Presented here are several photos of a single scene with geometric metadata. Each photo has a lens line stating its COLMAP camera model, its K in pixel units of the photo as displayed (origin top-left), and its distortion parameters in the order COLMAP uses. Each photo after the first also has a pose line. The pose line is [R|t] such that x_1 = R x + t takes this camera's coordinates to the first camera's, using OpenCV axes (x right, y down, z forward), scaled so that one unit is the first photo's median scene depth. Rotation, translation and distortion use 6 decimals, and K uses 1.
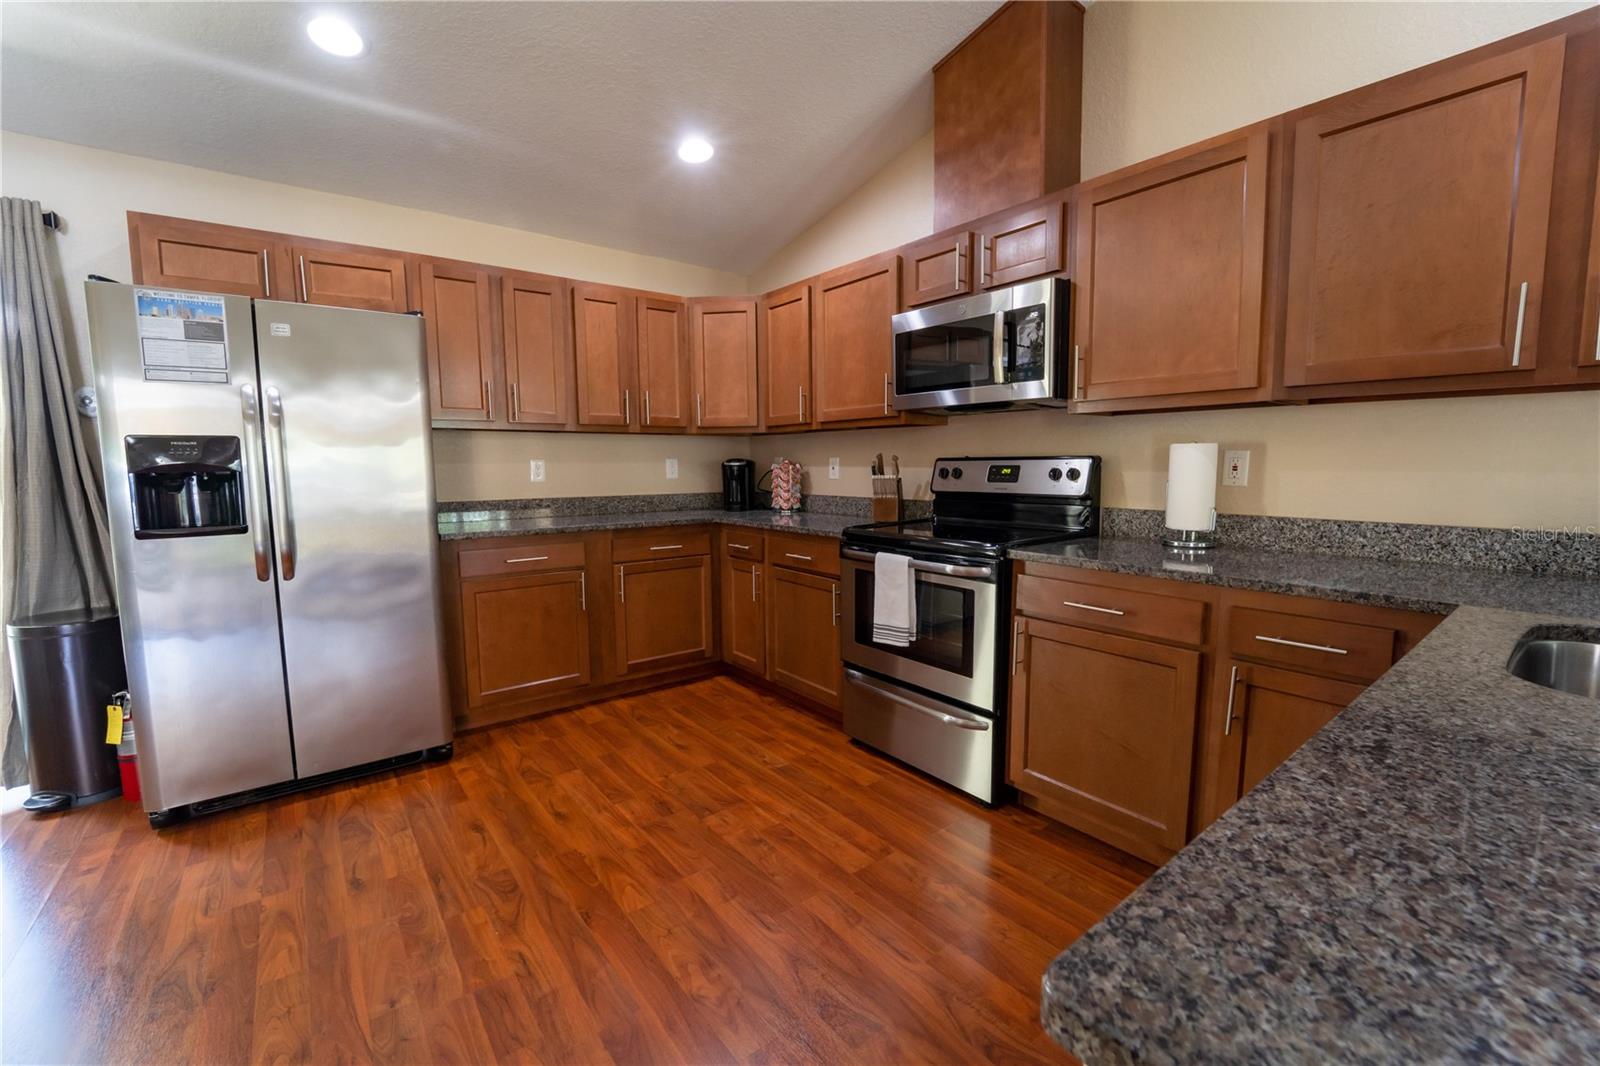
lens RADIAL K [[654.4, 0, 796.5], [0, 654.4, 530.9], [0, 0, 1]] dist [-0.024521, 0.000848]
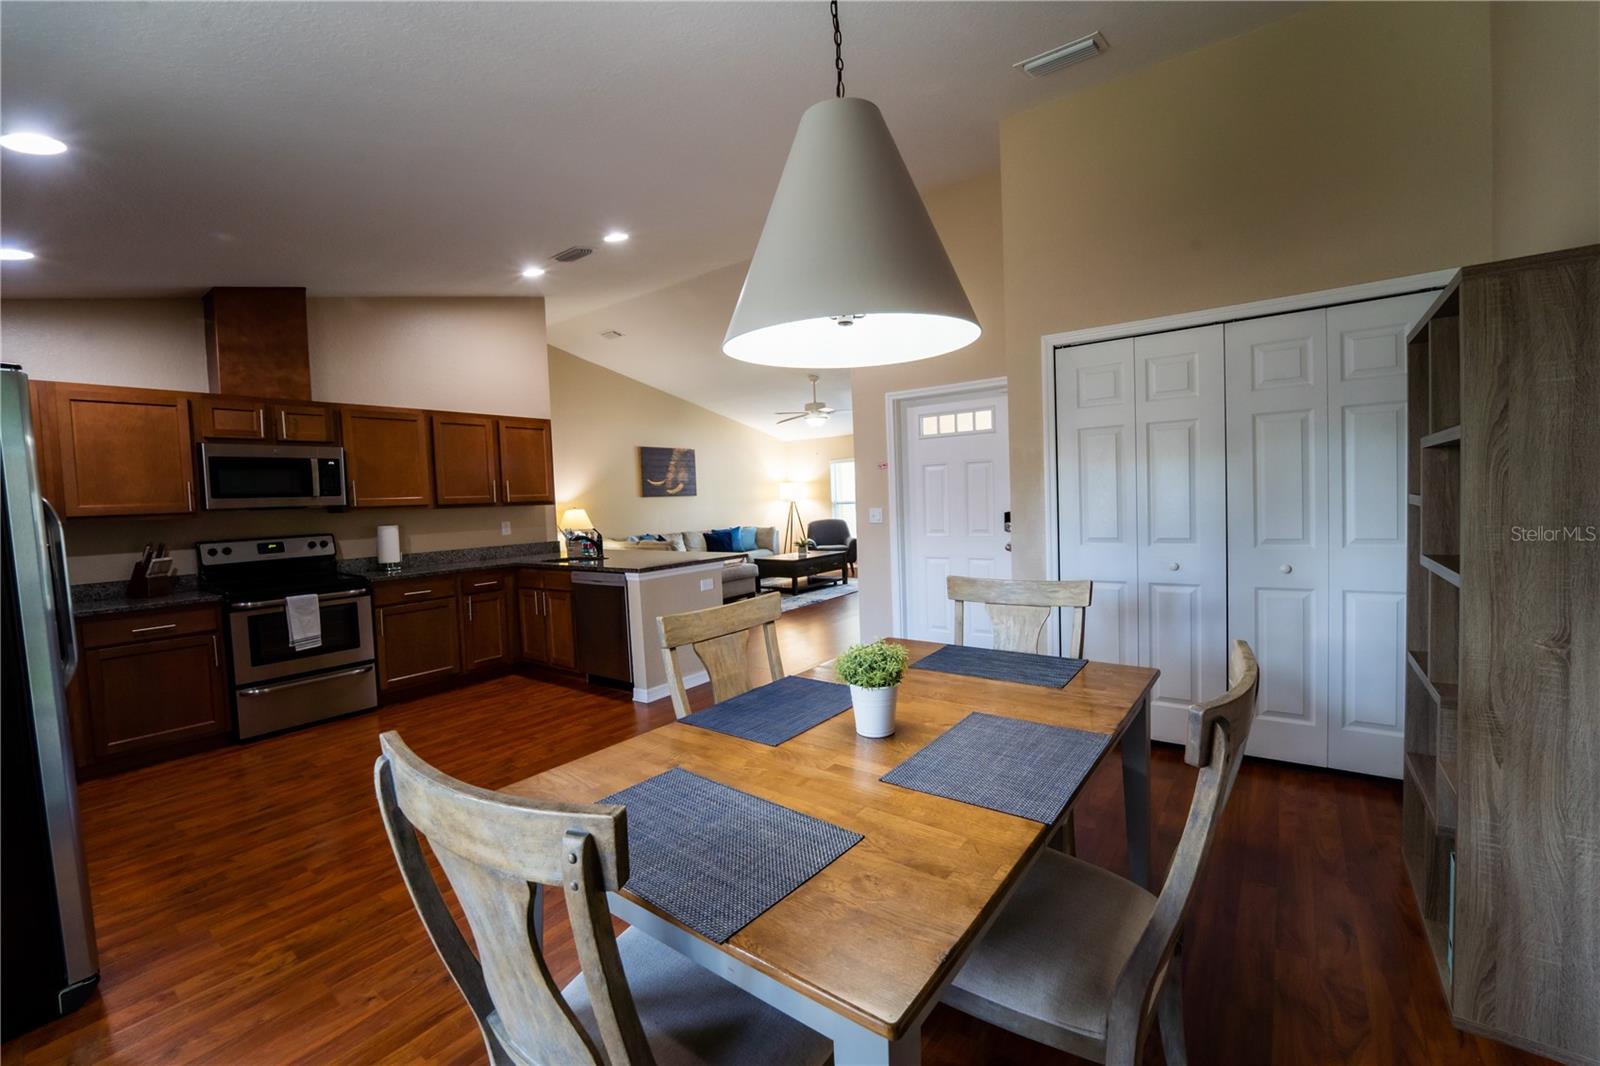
lens RADIAL K [[654.4, 0, 798.0], [0, 654.4, 531.9], [0, 0, 1]] dist [-0.024521, 0.000848]
pose [[-0.266623, -0.033832, 0.963207, -1.742475], [0.141602, 0.987164, 0.073870, -0.066022], [-0.953342, 0.156088, -0.258410, 0.175867]]
